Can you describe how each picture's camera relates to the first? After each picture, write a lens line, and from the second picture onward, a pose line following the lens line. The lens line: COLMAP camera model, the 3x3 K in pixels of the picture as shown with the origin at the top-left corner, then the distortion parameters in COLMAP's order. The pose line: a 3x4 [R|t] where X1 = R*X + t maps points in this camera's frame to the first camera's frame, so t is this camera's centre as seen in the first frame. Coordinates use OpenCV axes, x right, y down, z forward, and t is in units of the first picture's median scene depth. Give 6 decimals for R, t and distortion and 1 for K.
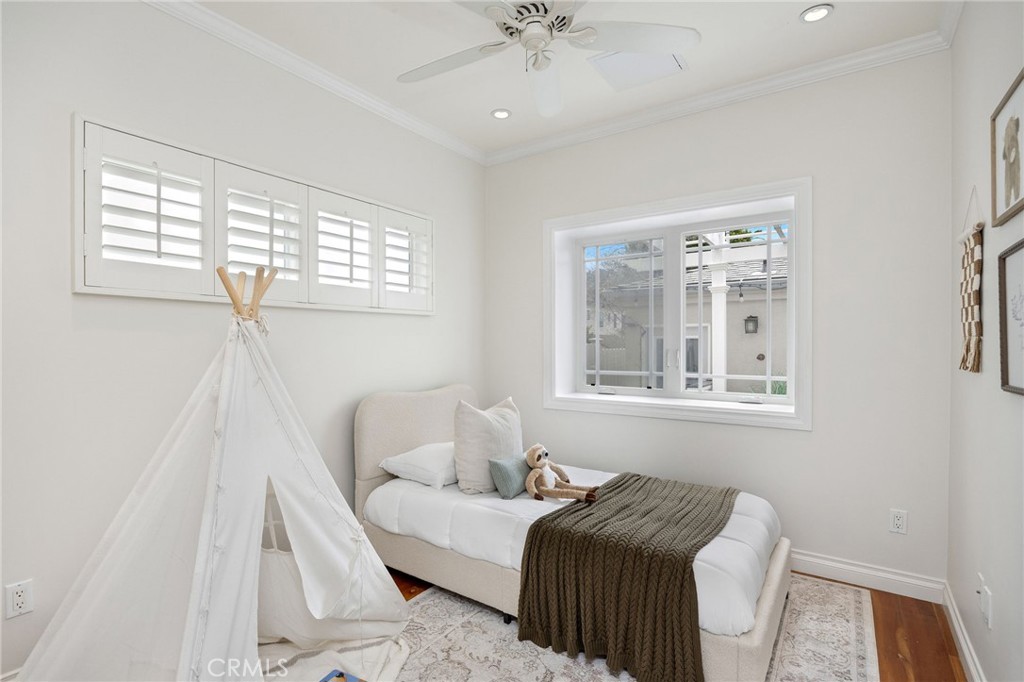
lens RADIAL K [[489.8, 0, 511.1], [0, 489.8, 340.9], [0, 0, 1]] dist [-0.015243, -0.000900]
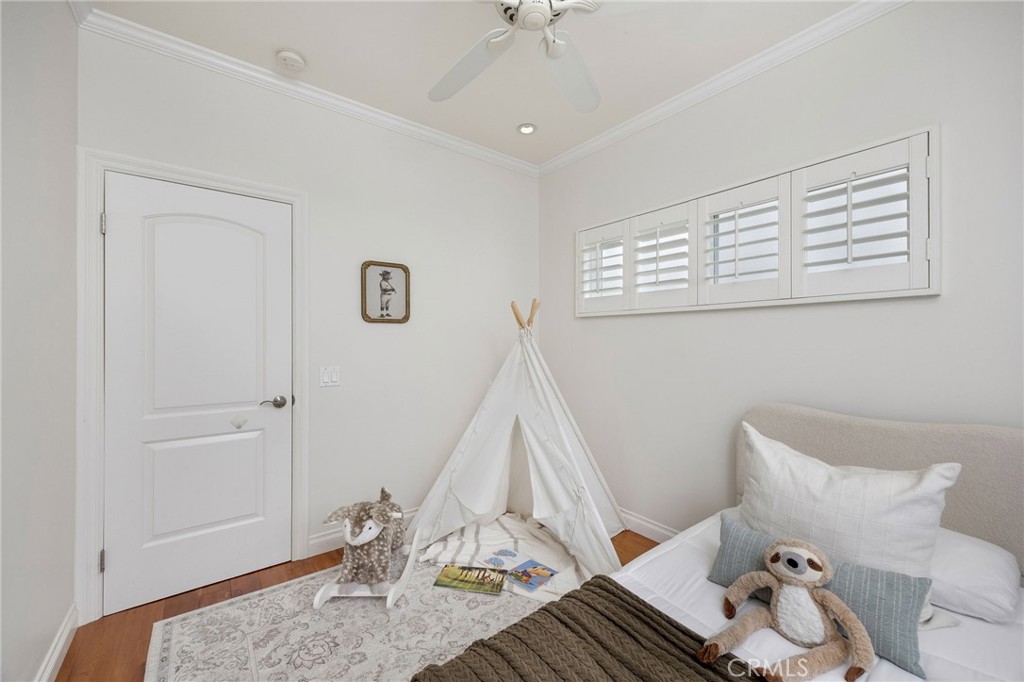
lens RADIAL K [[412.1, 0, 511.7], [0, 412.1, 339.8], [0, 0, 1]] dist [0.000933, -0.000038]
pose [[-0.322679, -0.004026, -0.946500, 0.683087], [-0.002732, 0.999991, -0.003323, 0.003743], [0.946504, 0.001513, -0.322687, 1.032458]]
